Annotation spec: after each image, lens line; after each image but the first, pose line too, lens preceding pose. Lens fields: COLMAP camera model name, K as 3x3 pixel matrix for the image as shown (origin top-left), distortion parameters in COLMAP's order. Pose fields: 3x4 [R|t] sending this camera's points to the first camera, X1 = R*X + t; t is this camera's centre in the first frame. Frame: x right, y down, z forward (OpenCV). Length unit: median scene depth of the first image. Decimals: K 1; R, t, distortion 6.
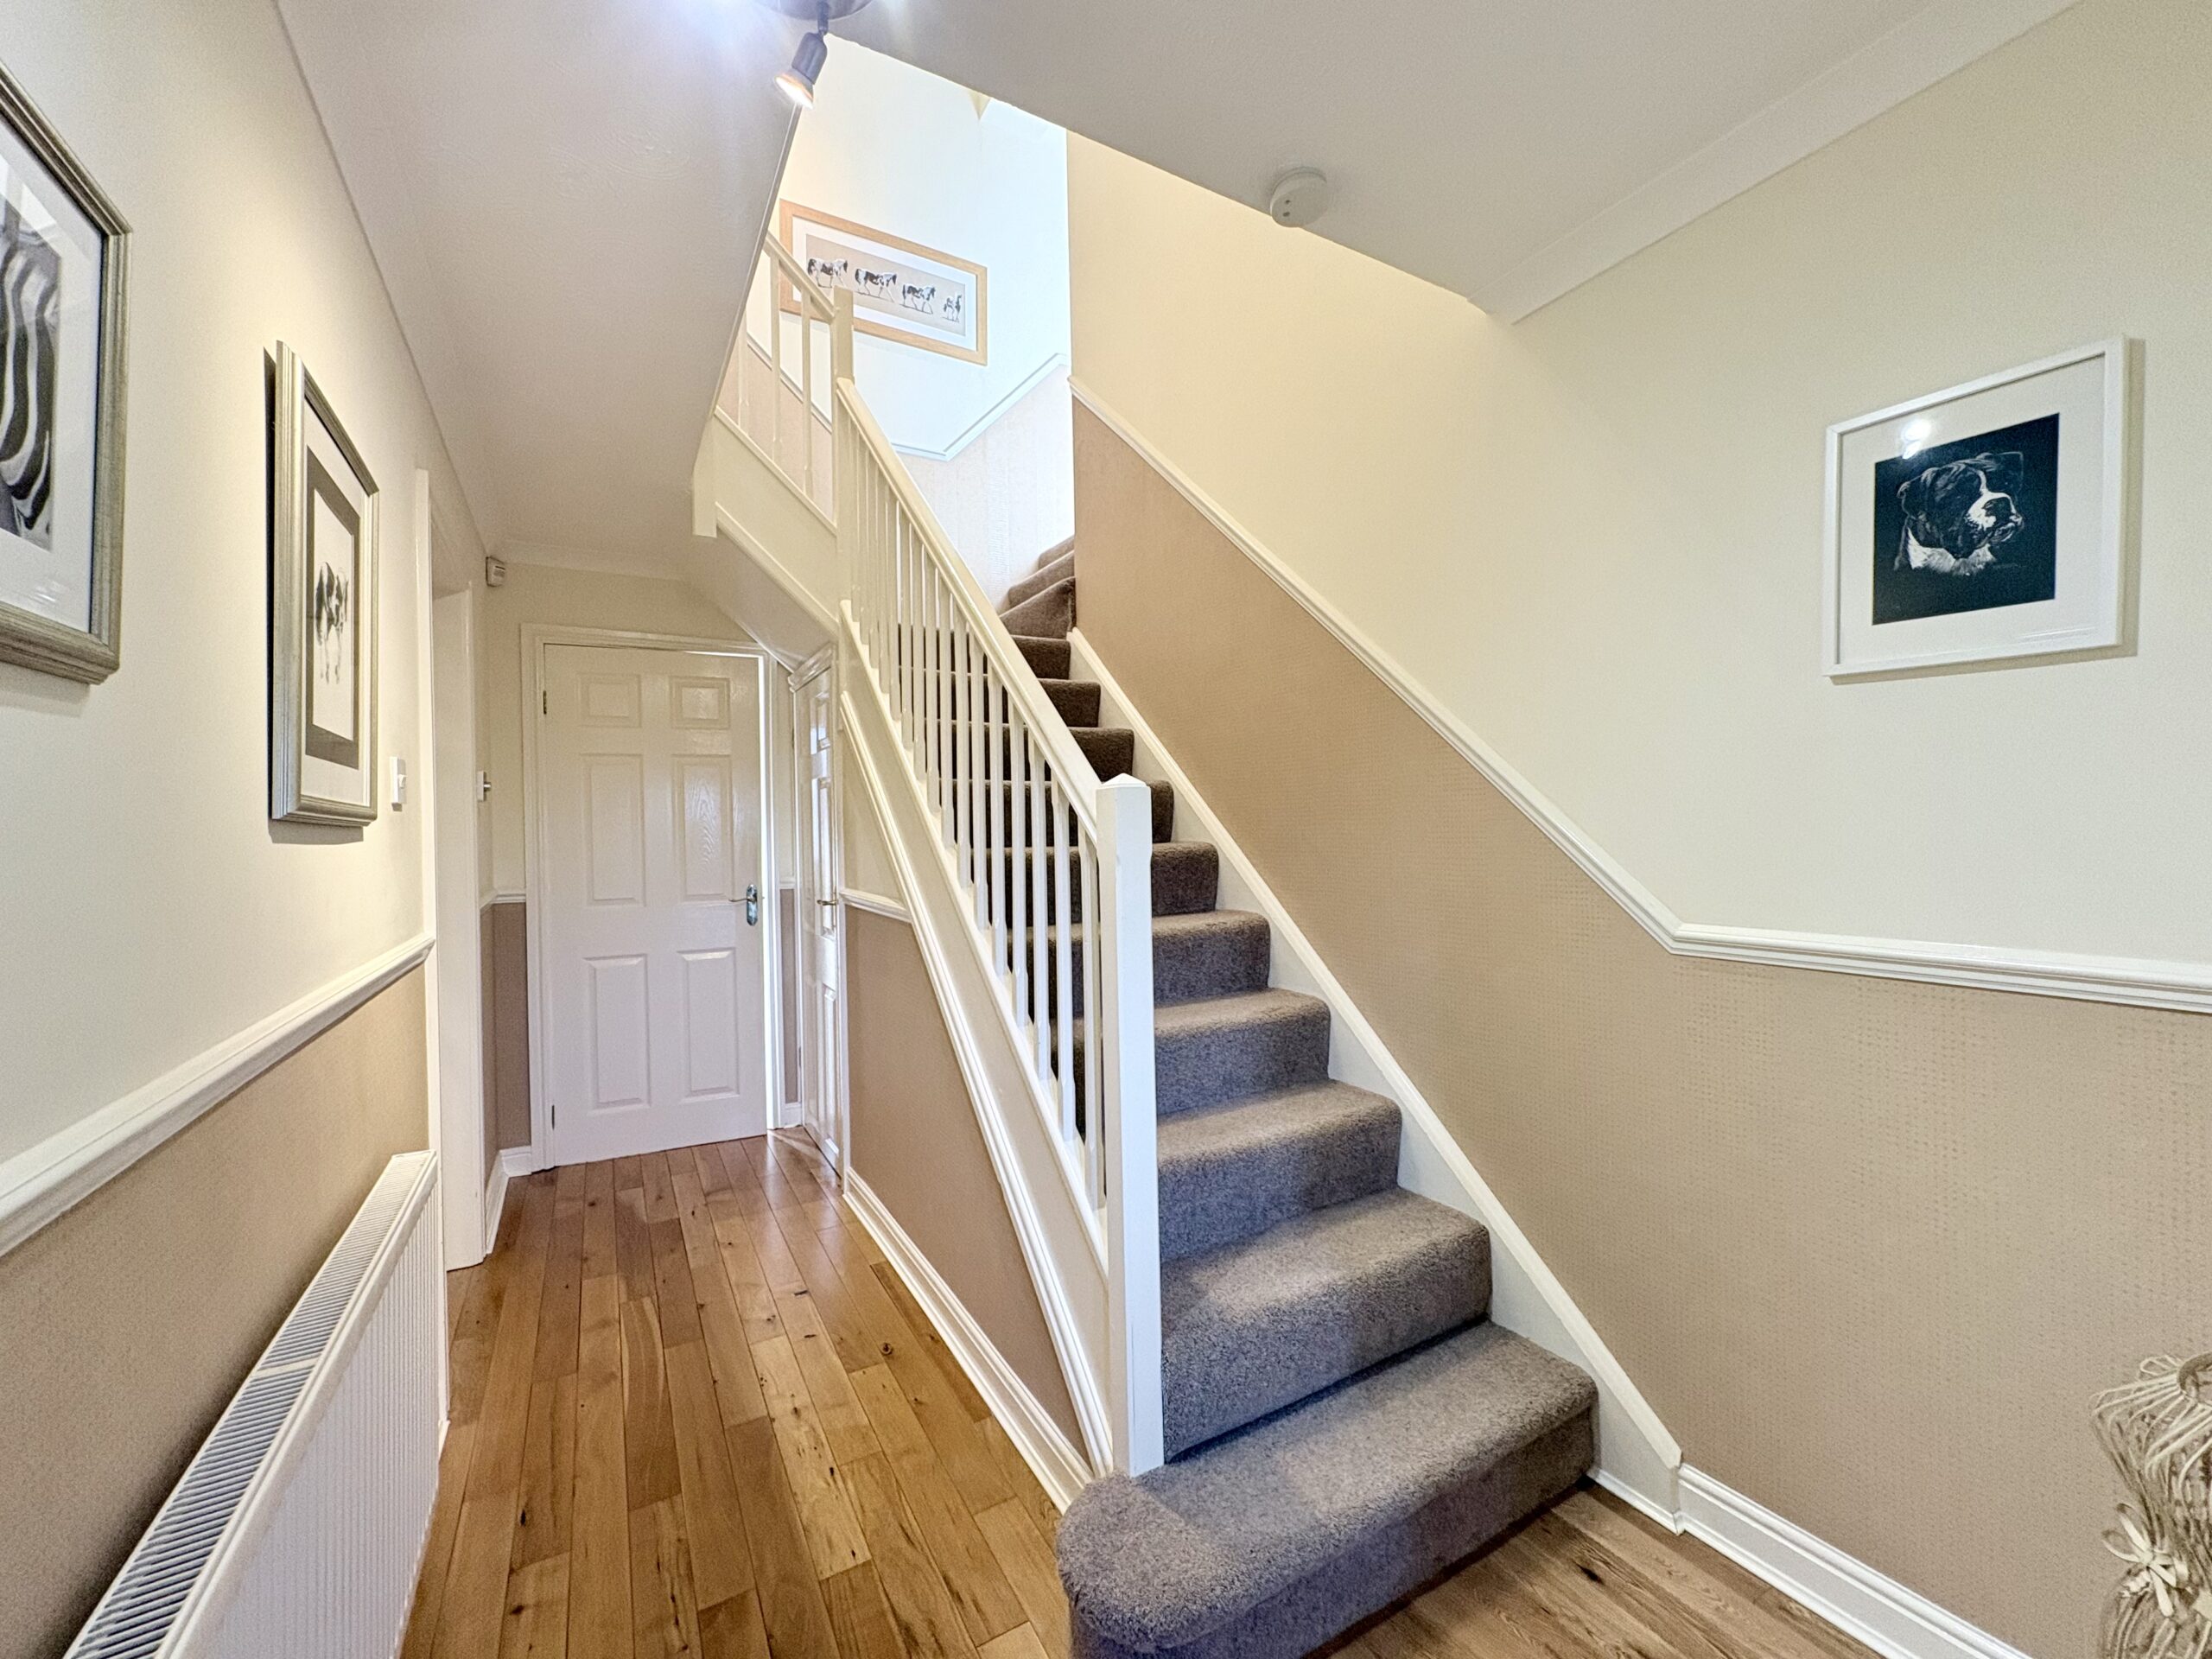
lens RADIAL K [[881.3, 0, 1106.8], [0, 881.3, 826.3], [0, 0, 1]] dist [-0.001008, 0.000078]
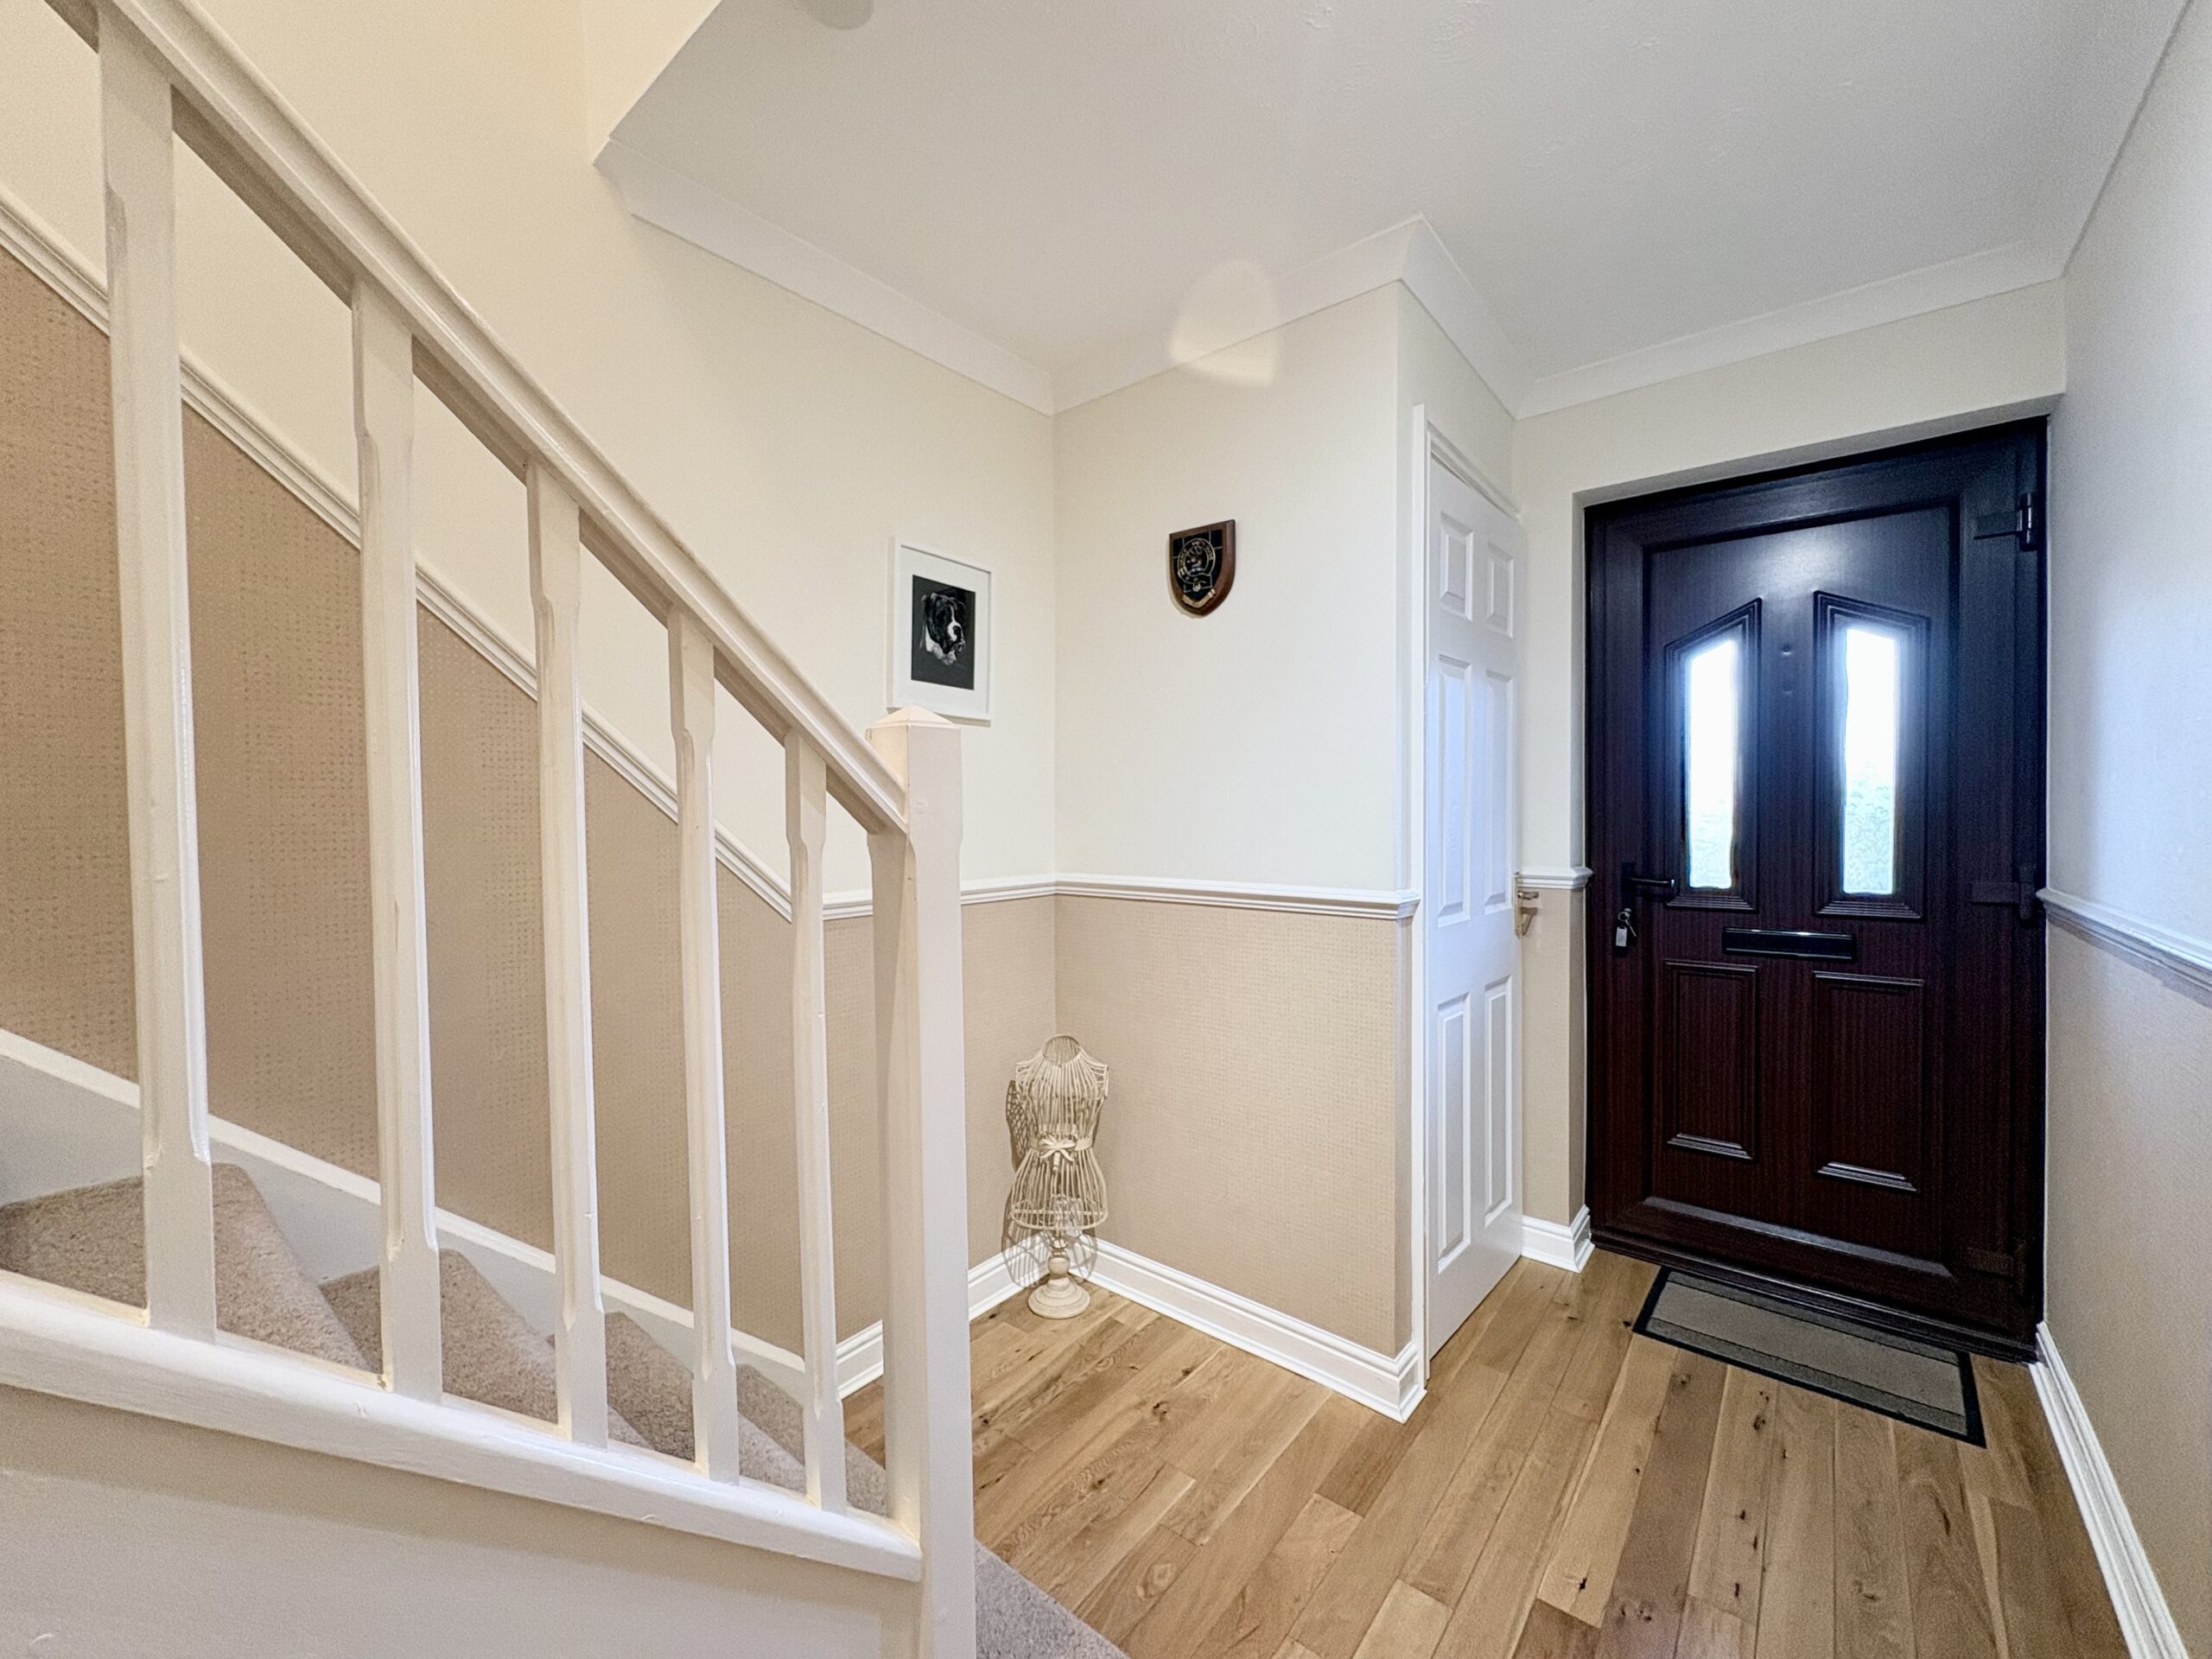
lens RADIAL K [[881.3, 0, 1105.9], [0, 881.3, 828.9], [0, 0, 1]] dist [-0.001008, 0.000078]
pose [[-0.350098, -0.008426, 0.936675, -0.710336], [0.005542, 0.999923, 0.011066, 0.011832], [-0.936697, 0.009065, -0.350024, 1.303454]]
